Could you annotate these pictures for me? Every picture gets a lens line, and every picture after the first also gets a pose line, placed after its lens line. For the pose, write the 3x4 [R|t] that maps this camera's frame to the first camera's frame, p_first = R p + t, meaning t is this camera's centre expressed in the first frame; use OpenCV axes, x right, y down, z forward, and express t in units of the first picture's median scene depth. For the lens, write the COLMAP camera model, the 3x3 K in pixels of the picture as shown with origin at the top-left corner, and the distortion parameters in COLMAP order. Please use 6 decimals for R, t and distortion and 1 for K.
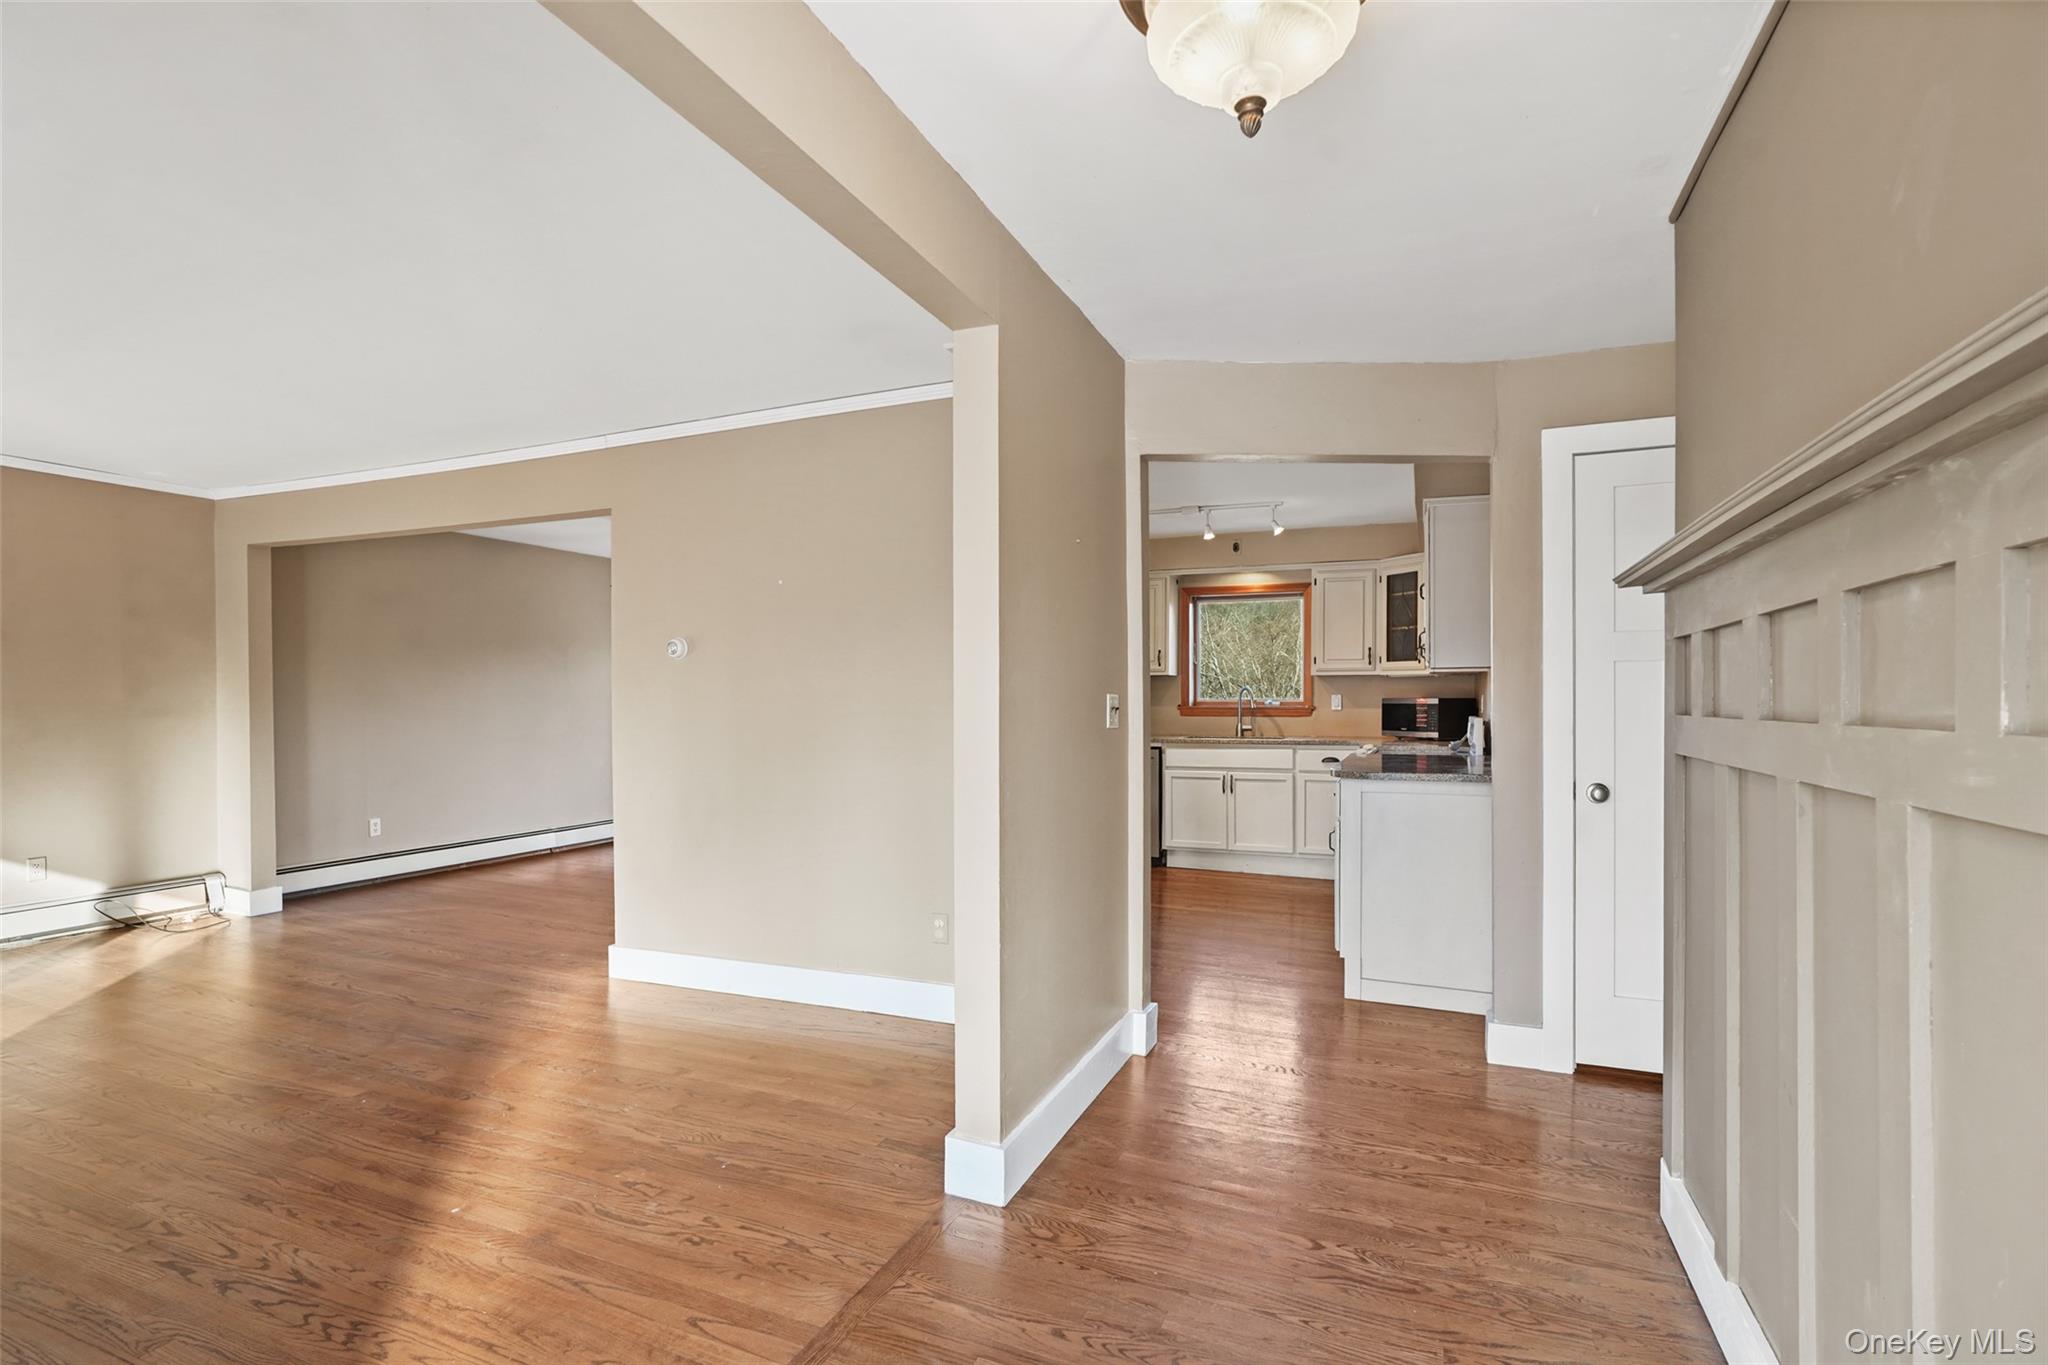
lens RADIAL K [[951.4, 0, 1014.9], [0, 951.4, 693.6], [0, 0, 1]] dist [0.000934, 0.001315]
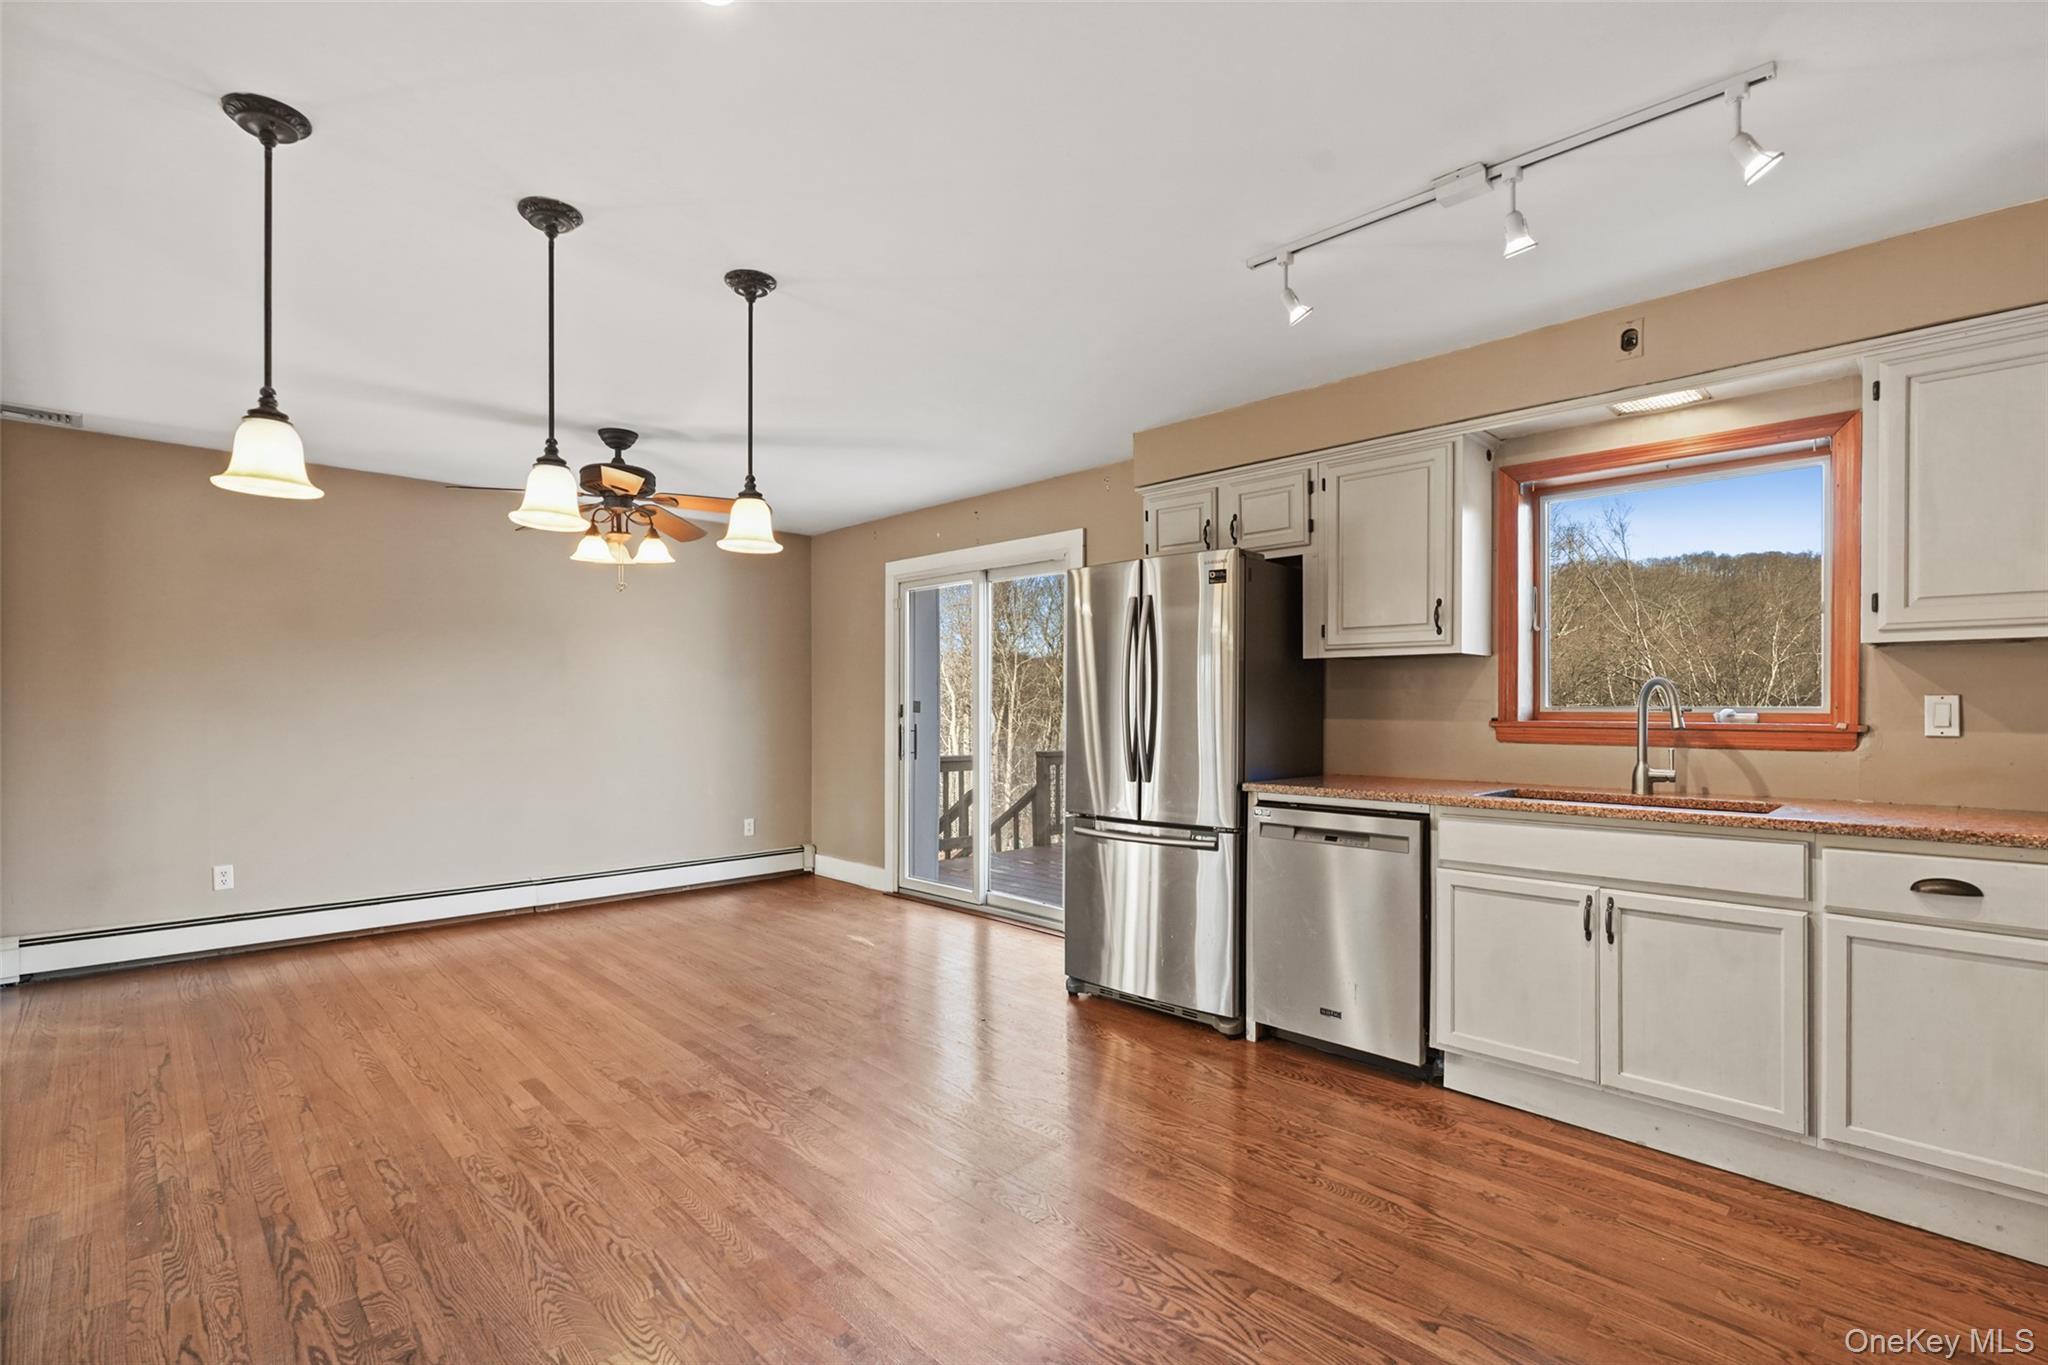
lens RADIAL K [[951.4, 0, 1014.9], [0, 951.4, 693.6], [0, 0, 1]] dist [0.000934, 0.001315]
pose [[0.927631, 0.000185, -0.373498, 0.143092], [-0.003330, 0.999964, -0.007775, 0.004968], [0.373484, 0.008456, 0.927598, 0.529681]]
